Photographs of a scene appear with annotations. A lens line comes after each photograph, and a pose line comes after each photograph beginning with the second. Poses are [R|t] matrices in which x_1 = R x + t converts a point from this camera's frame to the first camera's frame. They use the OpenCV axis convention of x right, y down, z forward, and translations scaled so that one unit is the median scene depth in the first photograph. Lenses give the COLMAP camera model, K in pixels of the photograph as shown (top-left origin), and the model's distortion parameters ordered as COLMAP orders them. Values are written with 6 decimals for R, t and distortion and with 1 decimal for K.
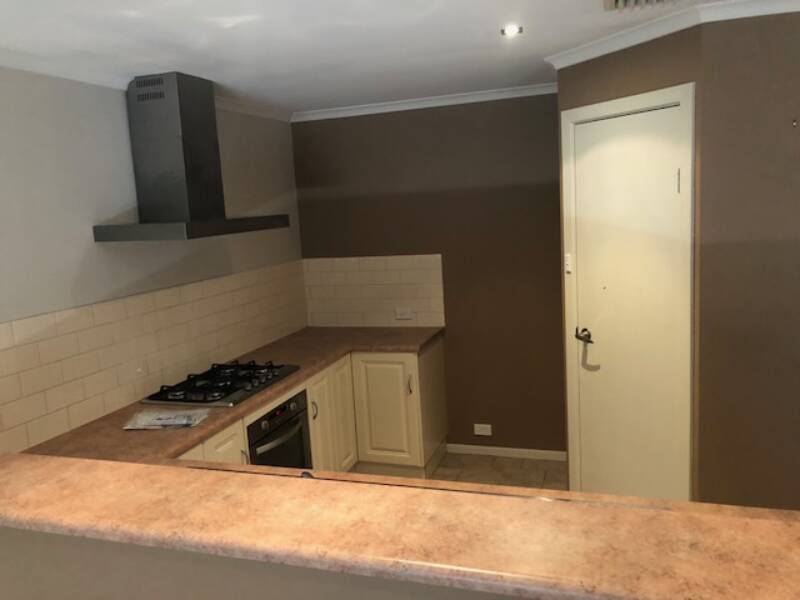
lens RADIAL K [[671.2, 0, 400.0], [0, 671.2, 300.0], [0, 0, 1]] dist [0.010571, 0.004727]
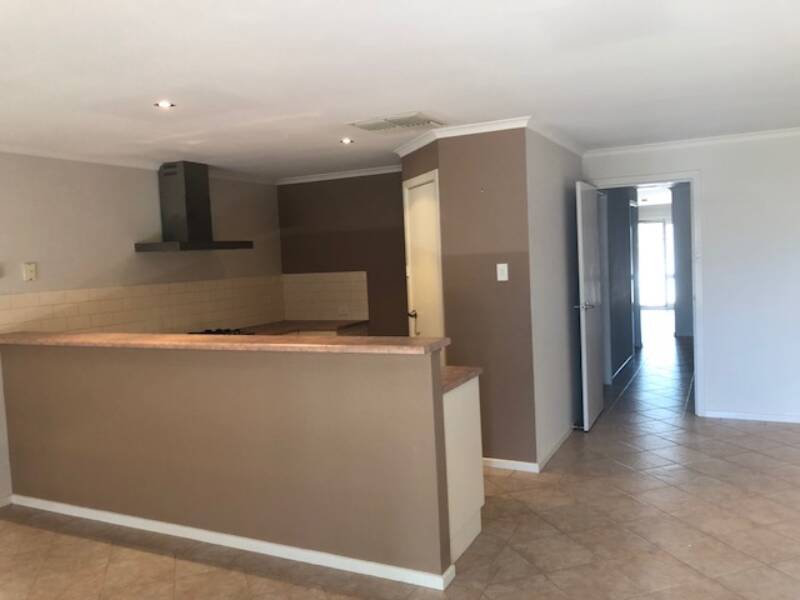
lens RADIAL K [[671.2, 0, 400.0], [0, 671.2, 300.0], [0, 0, 1]] dist [0.010571, 0.004727]
pose [[0.989551, 0.025661, -0.141879, 0.459201], [-0.036024, 0.996828, -0.070966, 0.130792], [0.139608, 0.075336, 0.987337, -0.618542]]
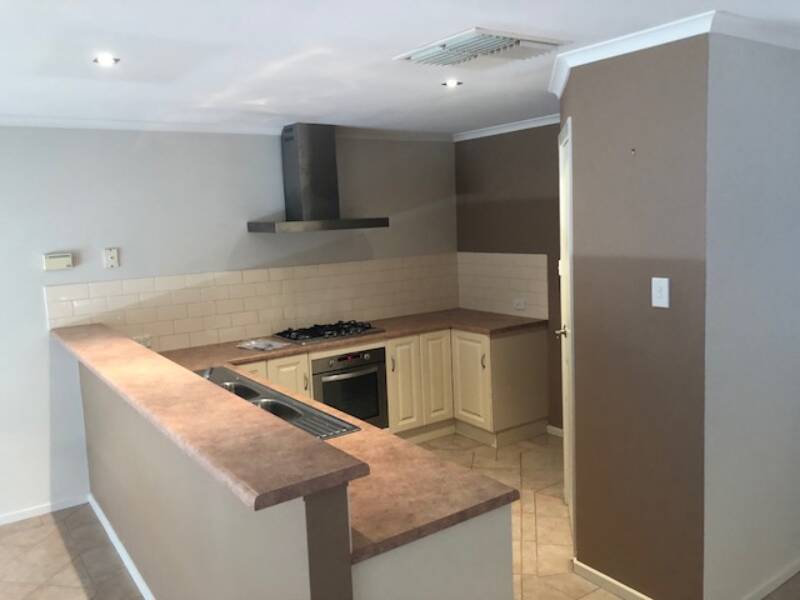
lens RADIAL K [[663.9, 0, 400.0], [0, 663.9, 300.0], [0, 0, 1]] dist [0.004439, -0.001407]
pose [[0.803134, 0.105938, -0.586304, 0.686991], [-0.097022, 0.994184, 0.046735, -0.028402], [0.587845, 0.019350, 0.808742, -0.064914]]
